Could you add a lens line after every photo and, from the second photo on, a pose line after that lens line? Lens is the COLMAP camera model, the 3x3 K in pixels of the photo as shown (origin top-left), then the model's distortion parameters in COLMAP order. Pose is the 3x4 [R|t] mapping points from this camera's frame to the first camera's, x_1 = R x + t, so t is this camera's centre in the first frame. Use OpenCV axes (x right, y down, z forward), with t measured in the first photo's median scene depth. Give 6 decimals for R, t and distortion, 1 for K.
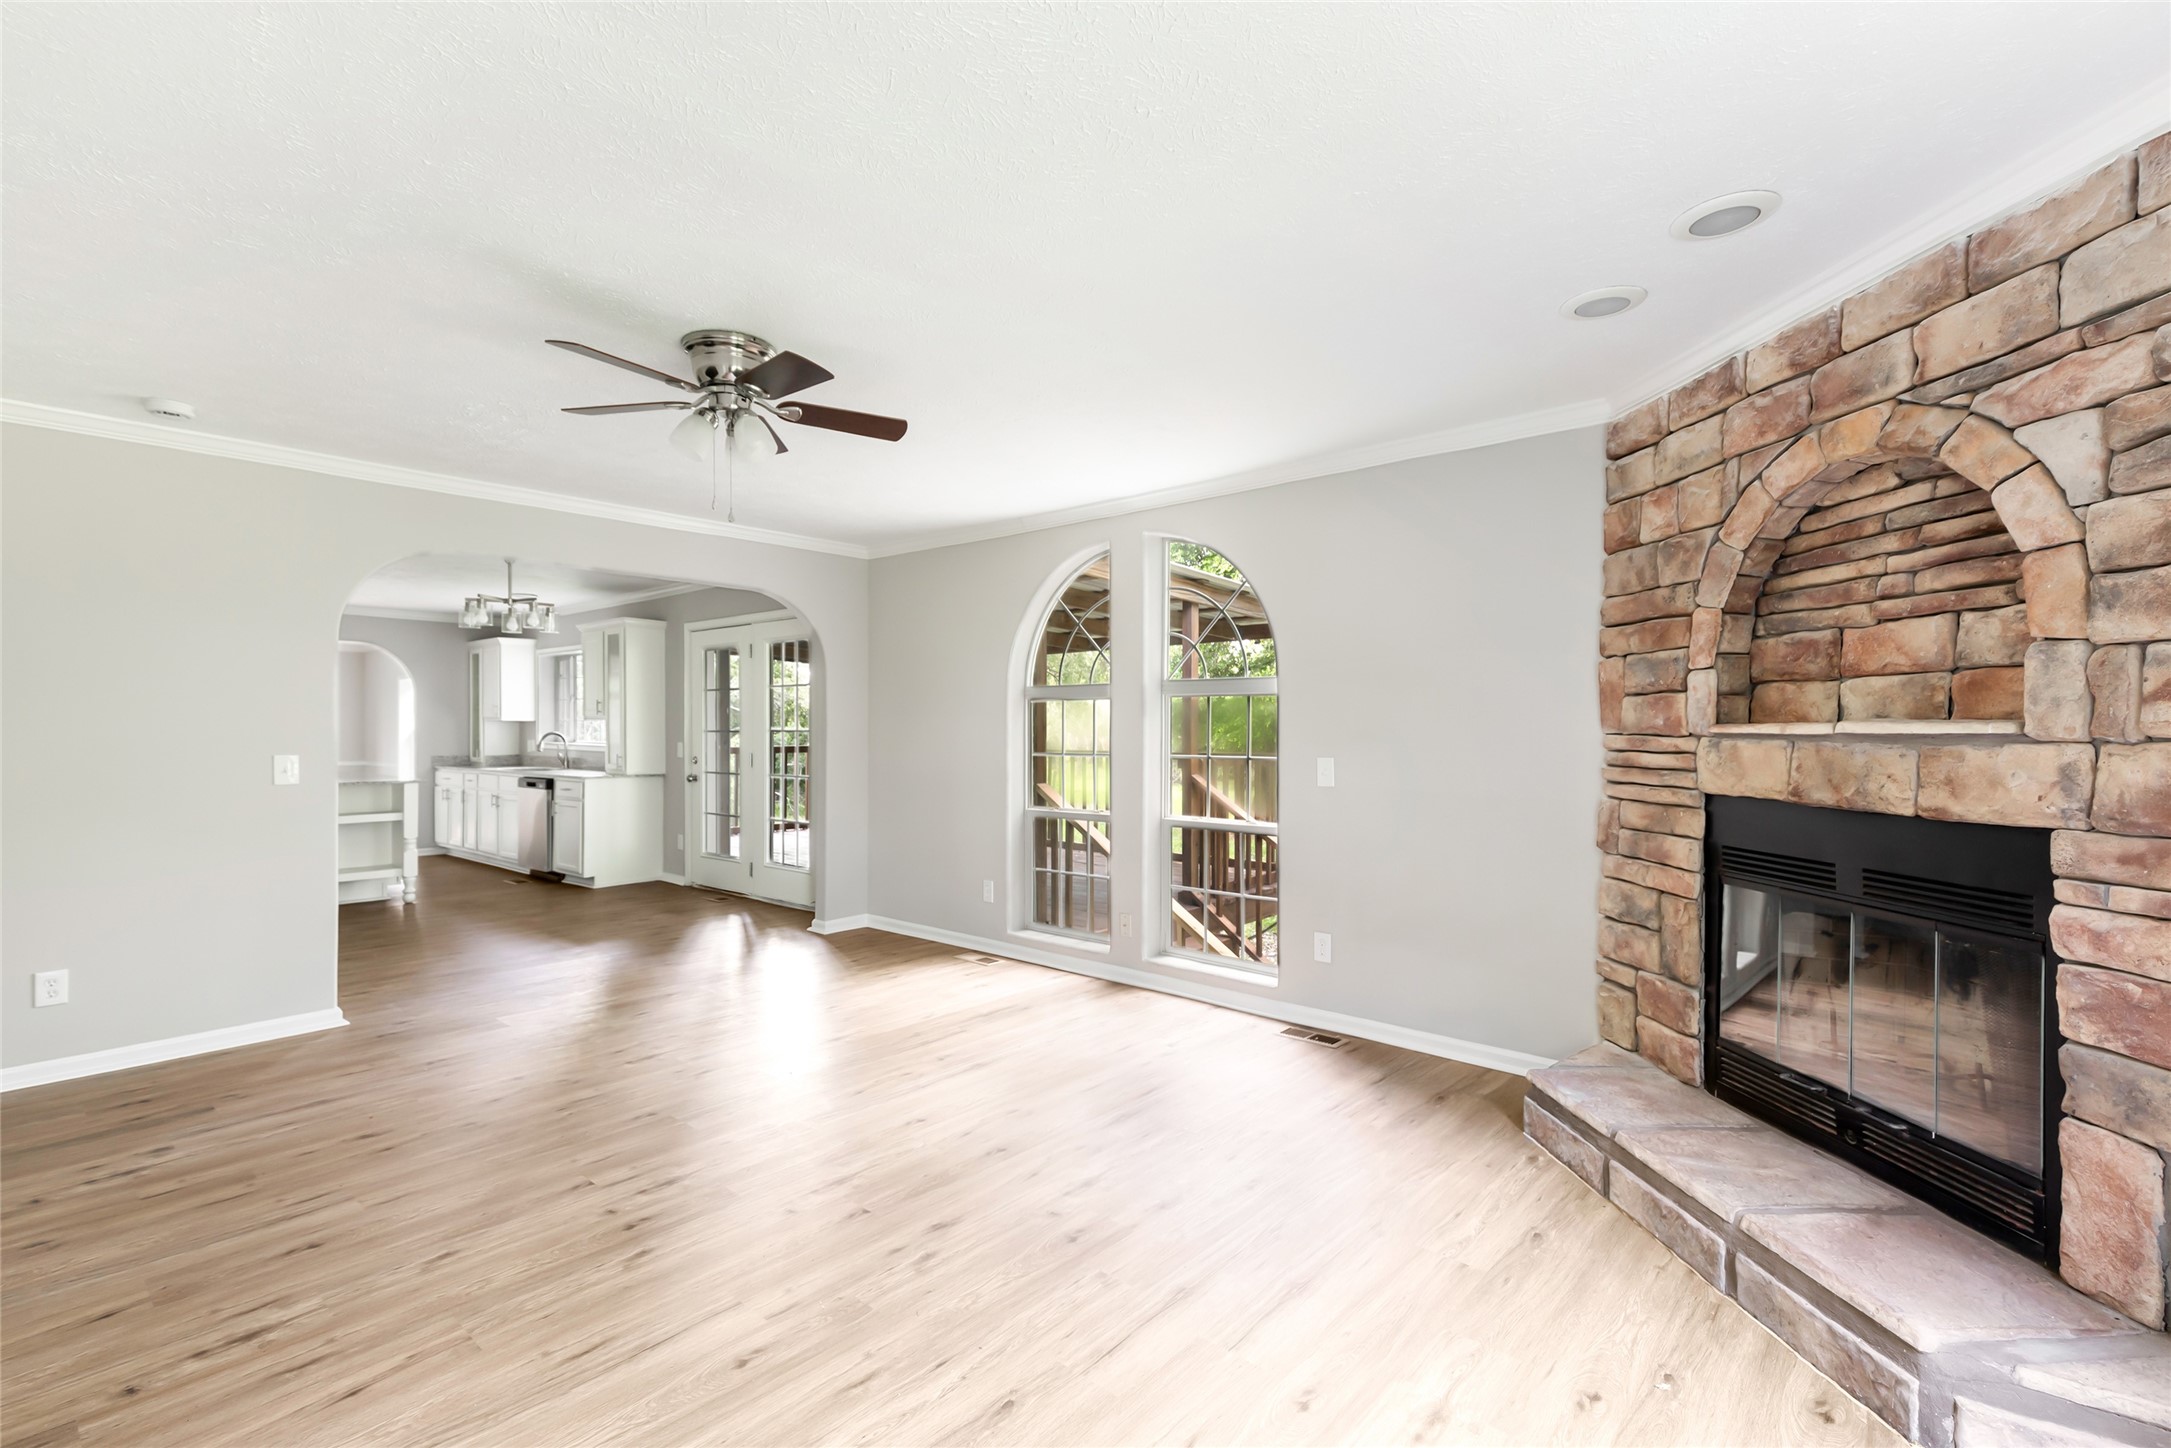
lens RADIAL K [[988.1, 0, 1120.6], [0, 988.1, 739.8], [0, 0, 1]] dist [-0.000282, 0.000012]
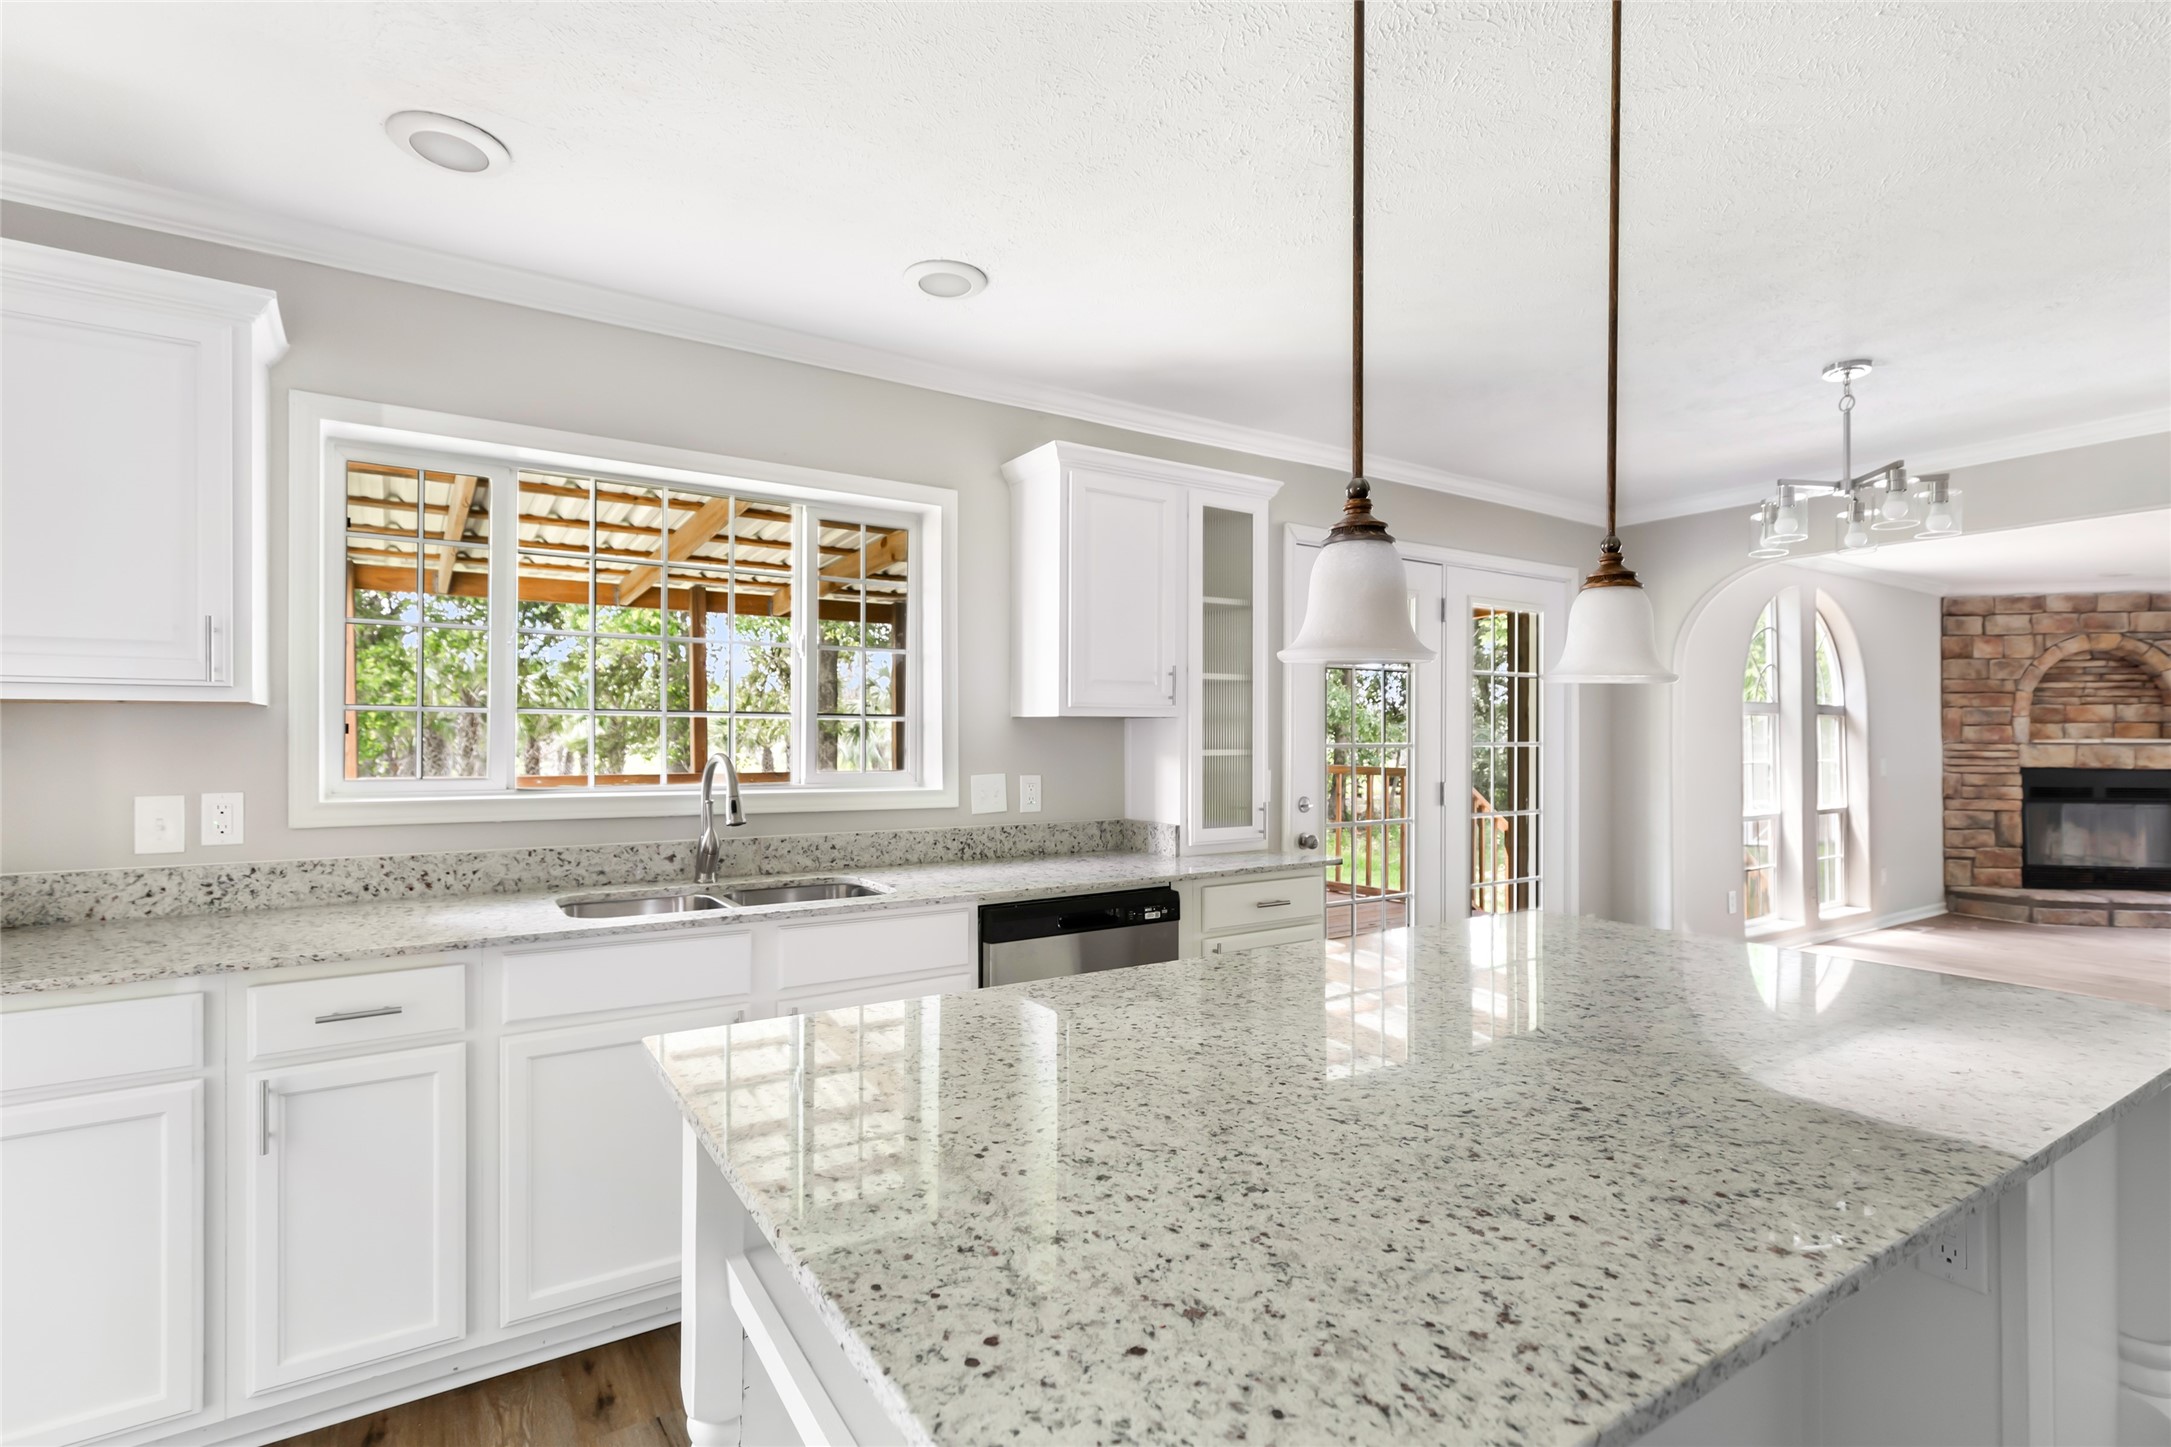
lens RADIAL K [[988.1, 0, 1120.6], [0, 988.1, 739.3], [0, 0, 1]] dist [-0.000282, 0.000012]
pose [[0.270401, -0.002660, 0.962744, -2.368234], [0.009564, 0.999954, 0.000077, -0.036007], [-0.962700, 0.009187, 0.270414, 2.486599]]
